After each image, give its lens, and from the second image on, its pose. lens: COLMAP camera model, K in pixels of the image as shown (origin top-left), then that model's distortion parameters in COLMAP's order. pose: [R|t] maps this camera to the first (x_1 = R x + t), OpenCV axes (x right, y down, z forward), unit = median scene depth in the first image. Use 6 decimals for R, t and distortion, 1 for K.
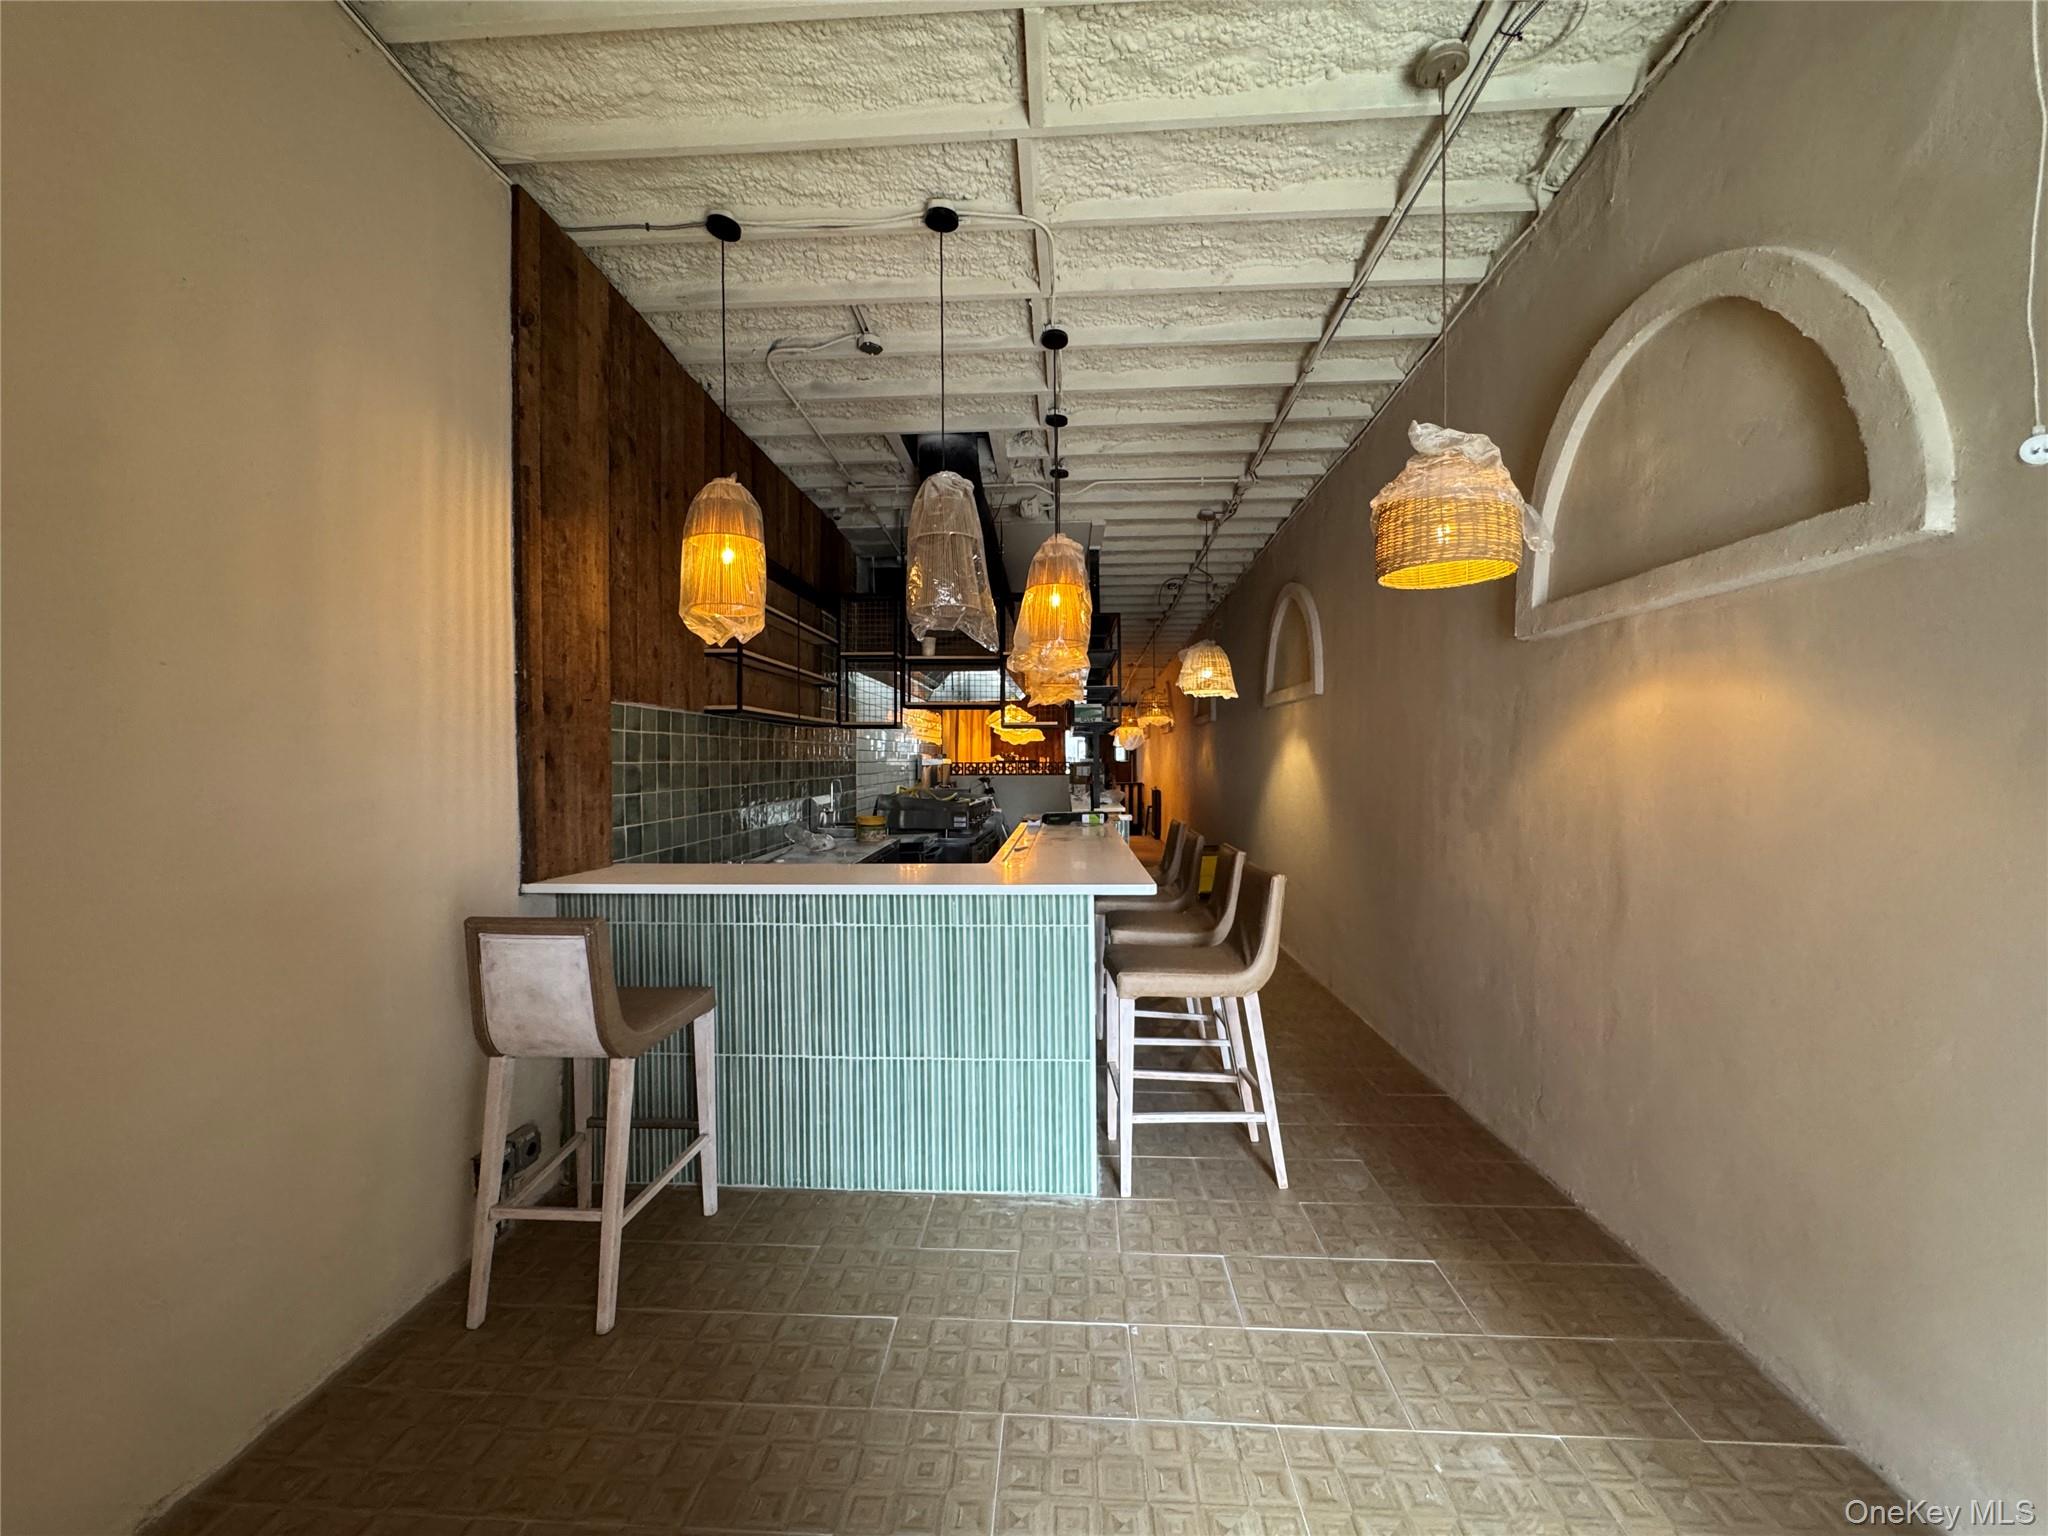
lens RADIAL K [[817.5, 0, 1024.0], [0, 817.5, 768.0], [0, 0, 1]] dist [-0.002331, -0.000115]
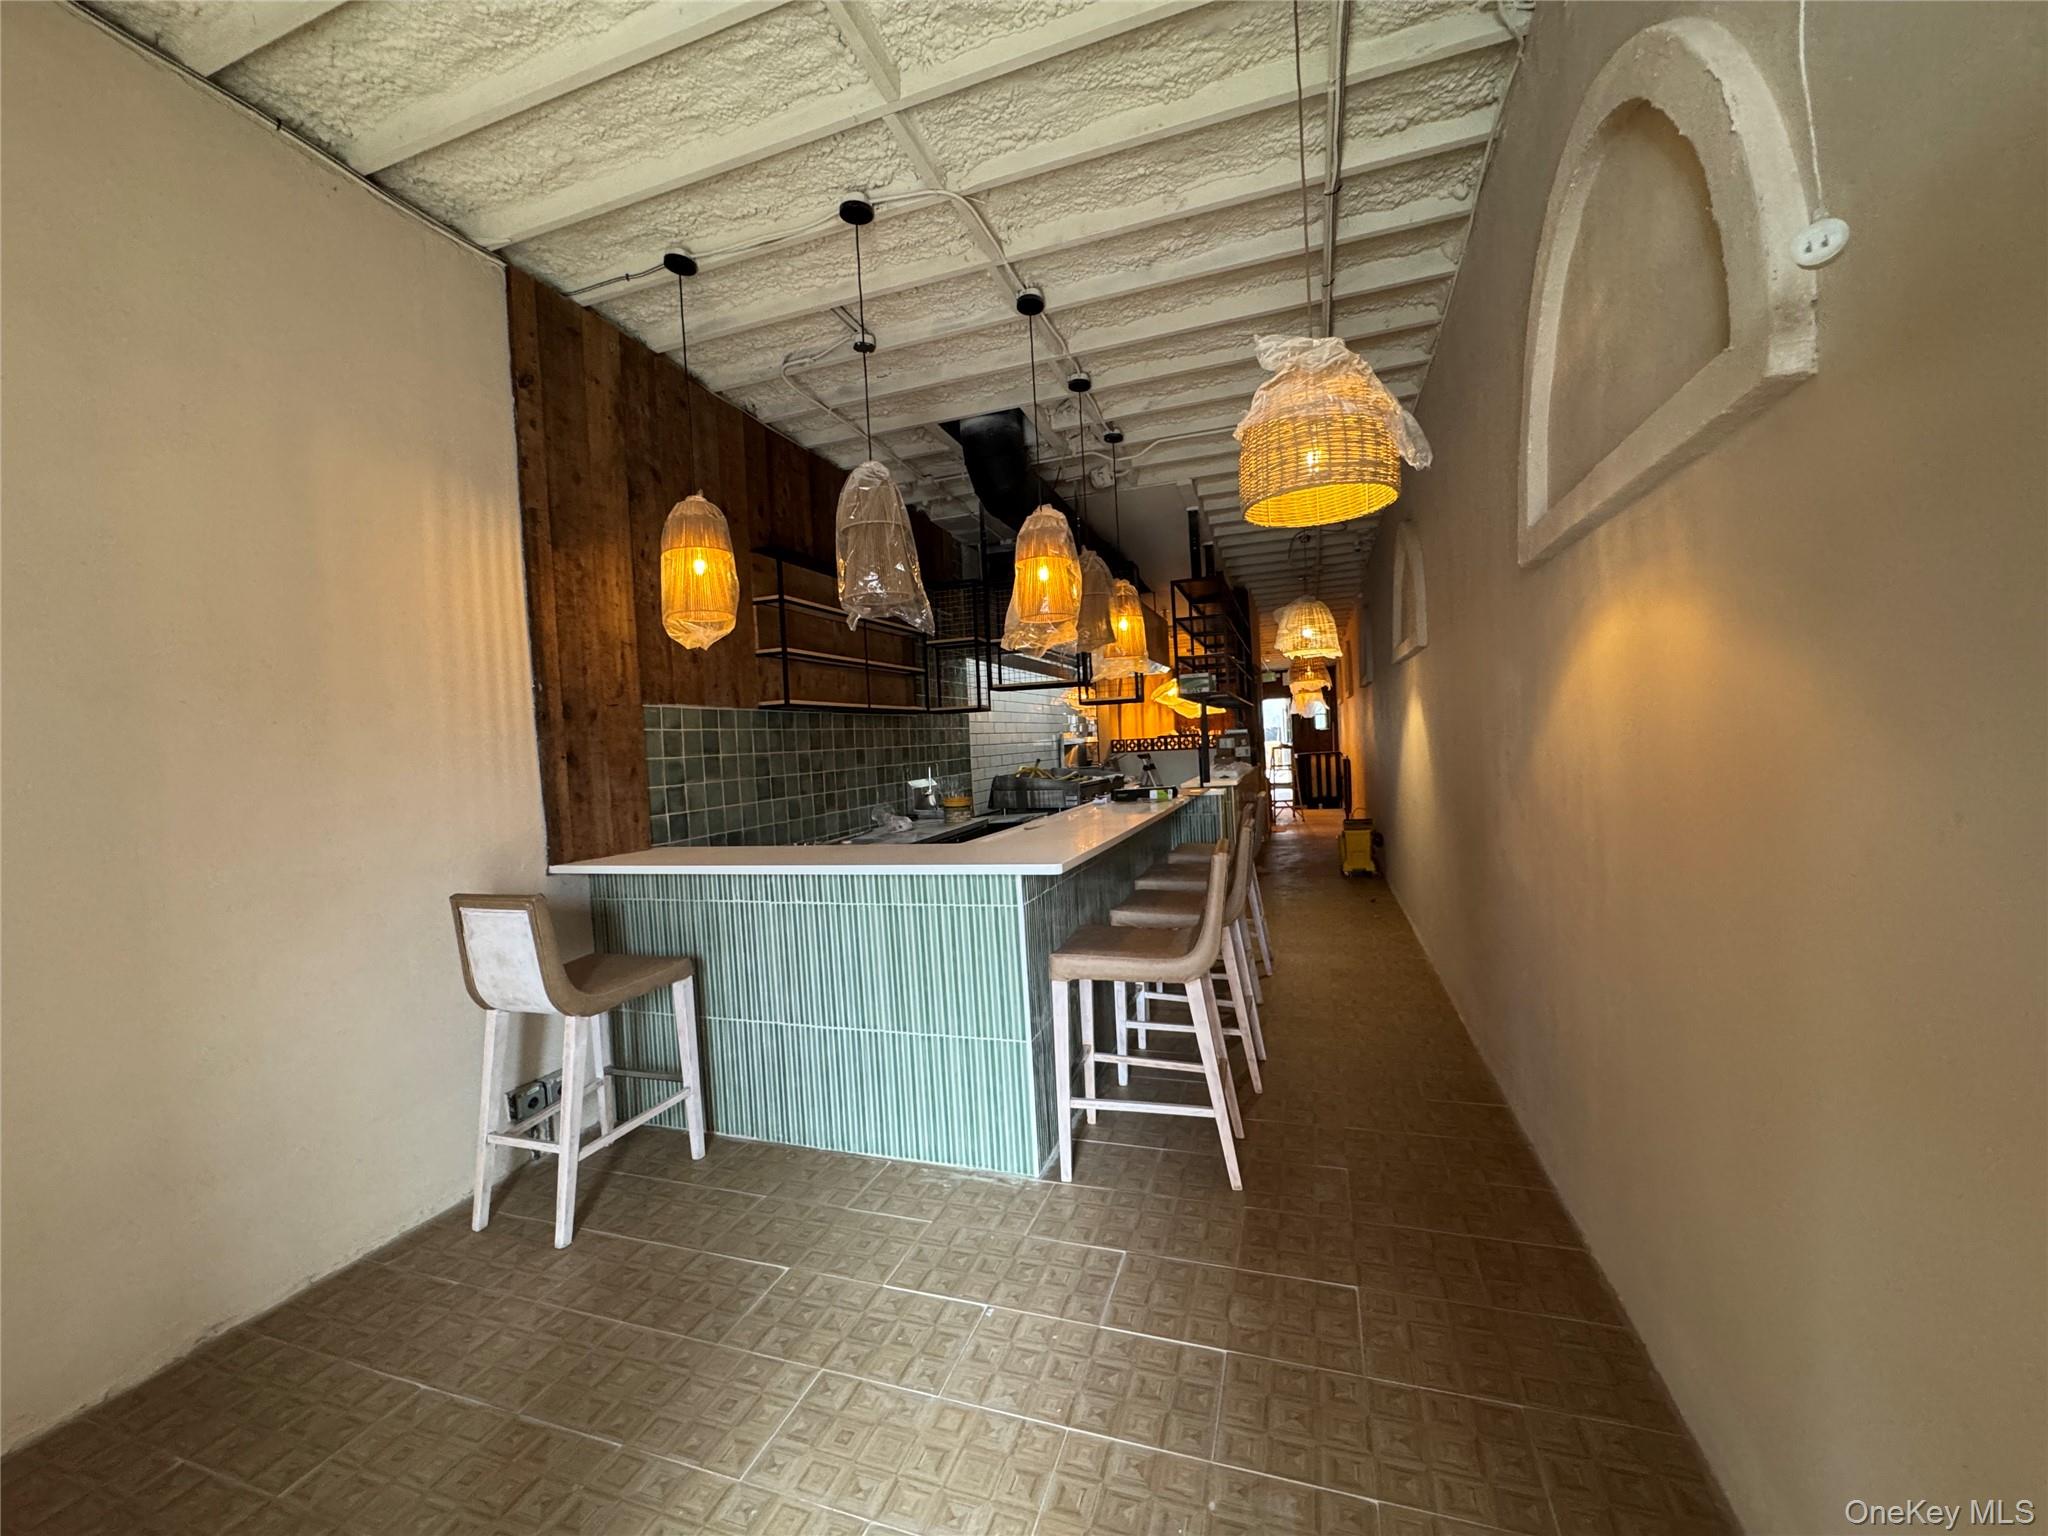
lens RADIAL K [[817.5, 0, 1024.0], [0, 817.5, 768.0], [0, 0, 1]] dist [-0.002331, -0.000115]
pose [[0.960579, -0.036761, -0.275566, 0.343568], [0.044312, 0.998792, 0.021225, 0.006126], [0.274453, -0.032599, 0.961048, 0.056682]]
